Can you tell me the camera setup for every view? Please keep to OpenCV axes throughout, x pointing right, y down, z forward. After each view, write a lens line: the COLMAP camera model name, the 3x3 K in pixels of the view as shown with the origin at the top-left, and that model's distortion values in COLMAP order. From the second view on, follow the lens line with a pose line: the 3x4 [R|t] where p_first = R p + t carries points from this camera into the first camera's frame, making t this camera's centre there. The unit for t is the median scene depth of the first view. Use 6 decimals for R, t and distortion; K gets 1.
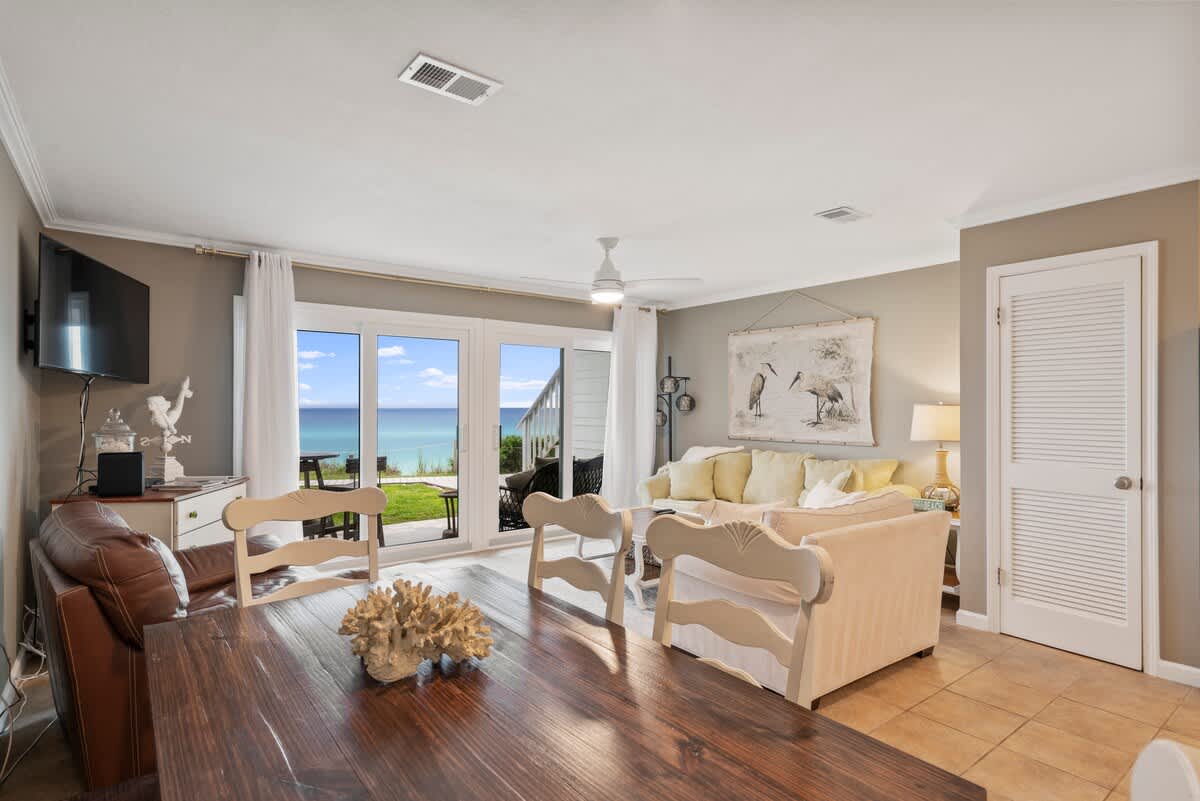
lens RADIAL K [[620.8, 0, 597.6], [0, 620.8, 404.3], [0, 0, 1]] dist [-0.002200, -0.000519]
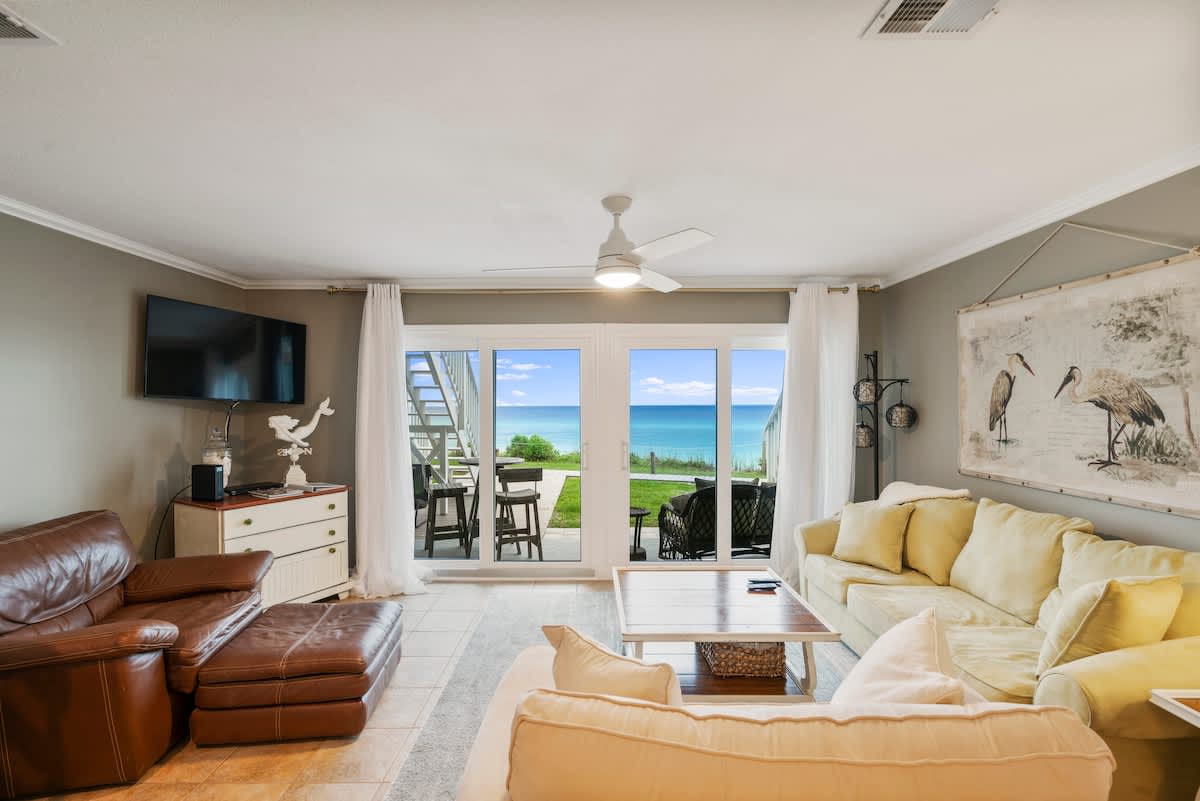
lens RADIAL K [[539.5, 0, 591.8], [0, 539.5, 404.2], [0, 0, 1]] dist [-0.002388, 0.000944]
pose [[0.793946, -0.003656, -0.607977, 0.292099], [0.006779, 0.999973, 0.002840, -0.024453], [0.607950, -0.006376, 0.793950, 0.383343]]
